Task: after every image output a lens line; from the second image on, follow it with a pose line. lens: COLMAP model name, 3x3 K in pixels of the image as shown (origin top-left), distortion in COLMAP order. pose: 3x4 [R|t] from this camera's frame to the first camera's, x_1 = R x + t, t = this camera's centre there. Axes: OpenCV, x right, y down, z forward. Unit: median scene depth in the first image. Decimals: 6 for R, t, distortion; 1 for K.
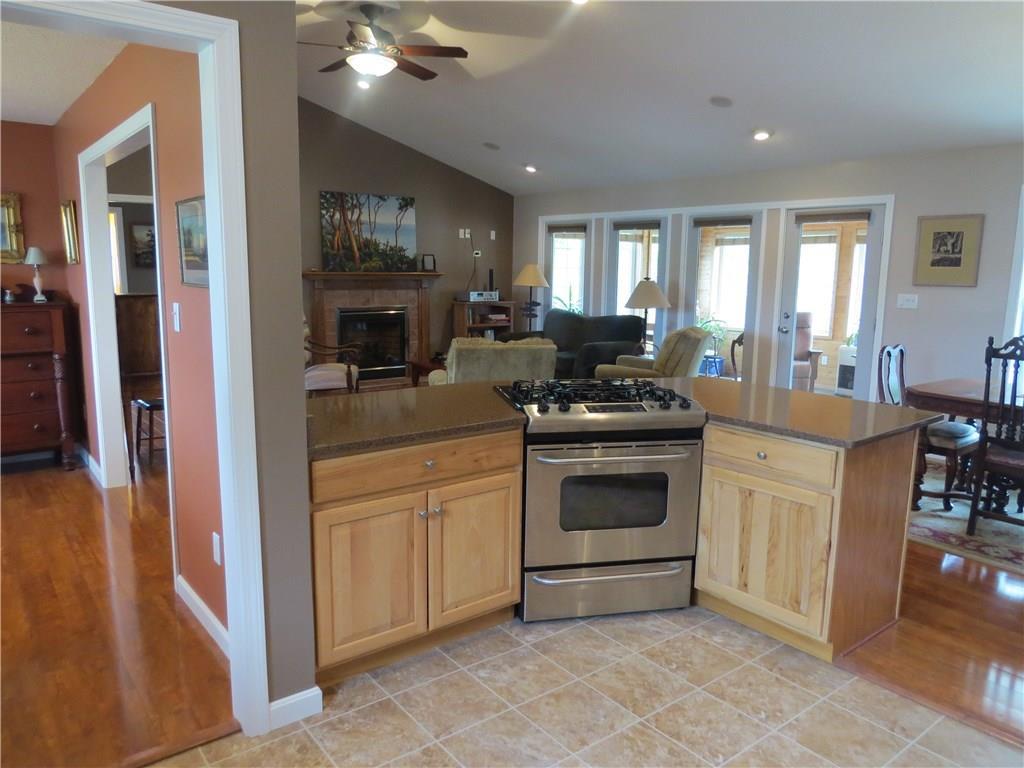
lens RADIAL K [[734.8, 0, 512.0], [0, 734.8, 384.0], [0, 0, 1]] dist [-0.005941, 0.001288]
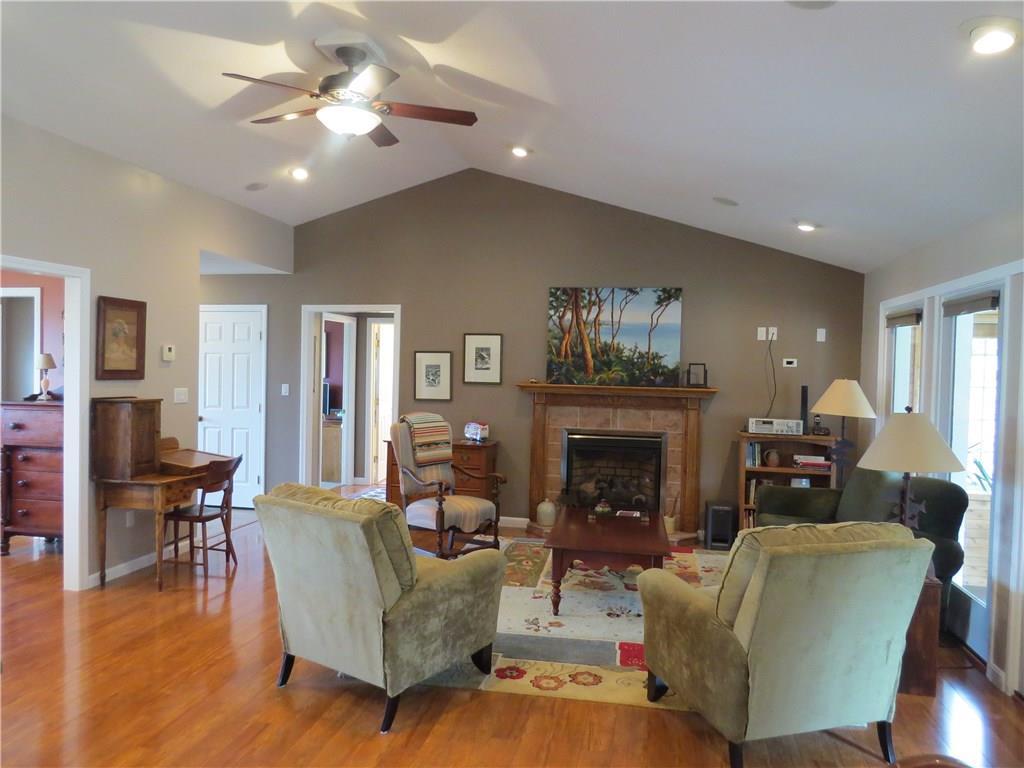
lens RADIAL K [[734.8, 0, 512.0], [0, 734.8, 384.0], [0, 0, 1]] dist [-0.005941, 0.001288]
pose [[0.648368, 0.022200, -0.761003, 0.332502], [-0.136383, 0.986792, -0.087410, -0.072493], [0.749011, 0.160462, 0.642833, 0.427455]]
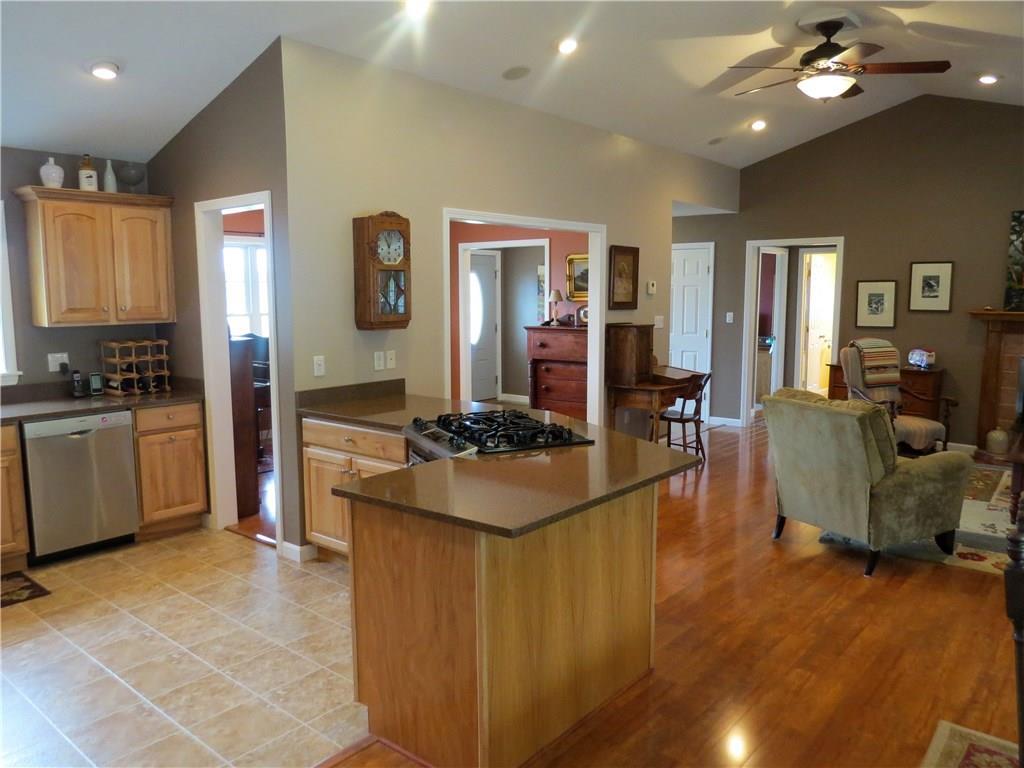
lens RADIAL K [[776.4, 0, 516.4], [0, 776.4, 380.1], [0, 0, 1]] dist [-0.006237, 0.004205]
pose [[0.216346, 0.105067, -0.970647, 0.447363], [-0.157256, 0.984961, 0.071566, -0.052680], [0.963569, 0.137157, 0.229615, 0.287817]]
